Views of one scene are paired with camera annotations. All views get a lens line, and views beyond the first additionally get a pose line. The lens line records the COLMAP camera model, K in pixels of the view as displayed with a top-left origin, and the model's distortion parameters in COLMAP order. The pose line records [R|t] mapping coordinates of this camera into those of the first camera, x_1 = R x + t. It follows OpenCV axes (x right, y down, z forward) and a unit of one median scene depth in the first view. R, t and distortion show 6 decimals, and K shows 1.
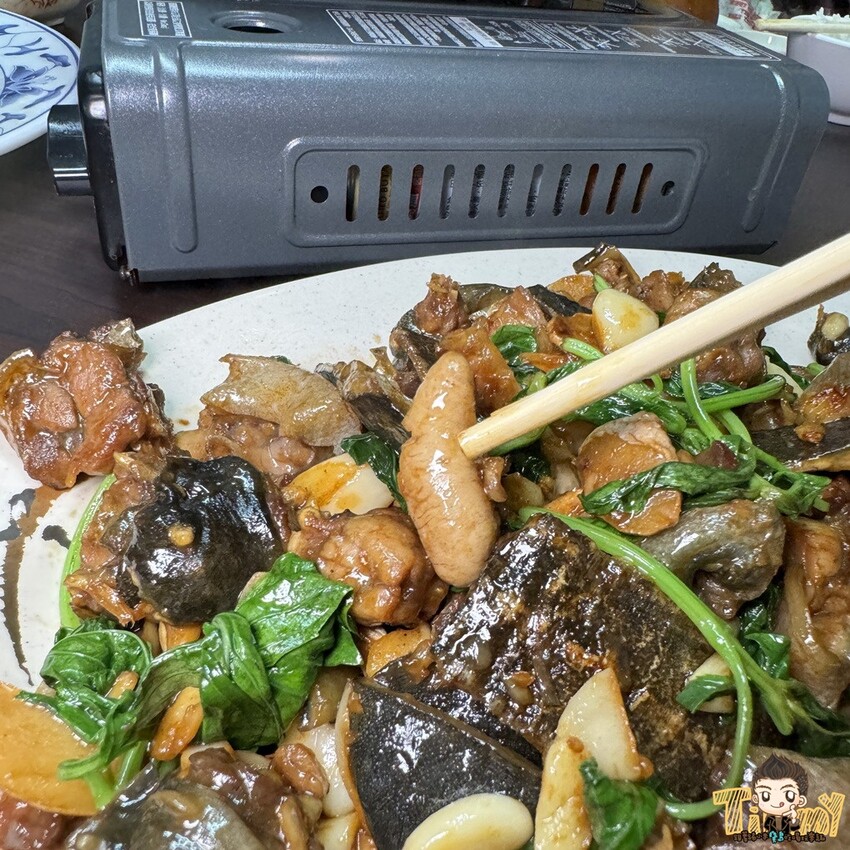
lens RADIAL K [[782.7, 0, 425.0], [0, 782.7, 425.0], [0, 0, 1]] dist [-0.011504, 0.016587]
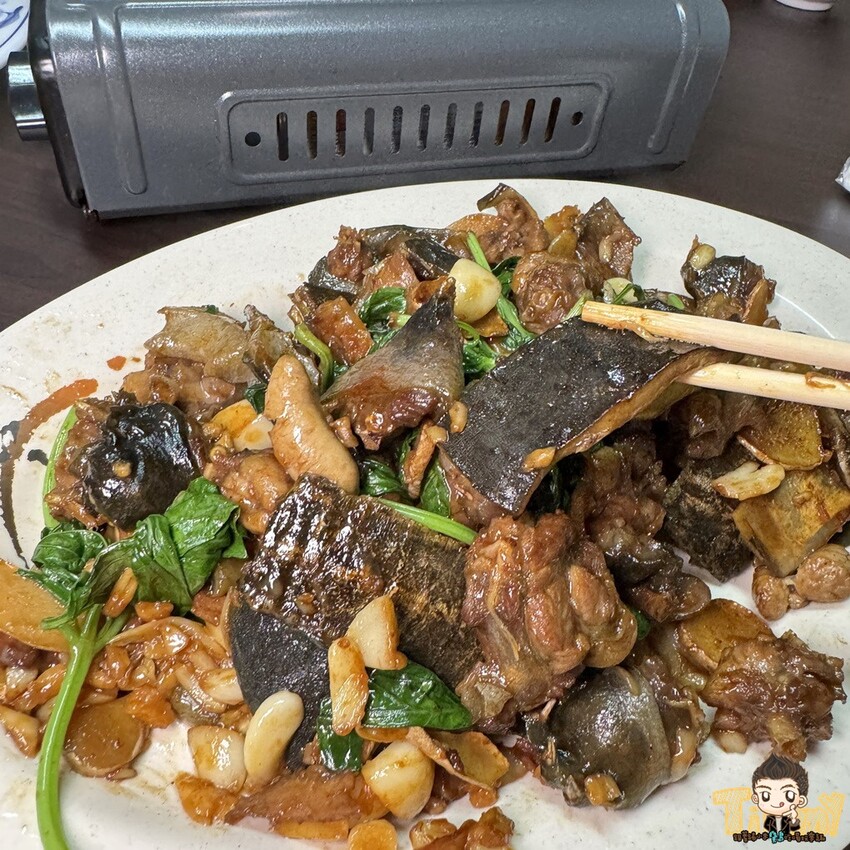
lens RADIAL K [[782.7, 0, 425.0], [0, 782.7, 425.0], [0, 0, 1]] dist [-0.011504, 0.016587]
pose [[0.999981, -0.006186, 0.000464, 0.179740], [0.006010, 0.984651, 0.174433, -0.137853], [-0.001536, -0.174427, 0.984669, -0.288781]]
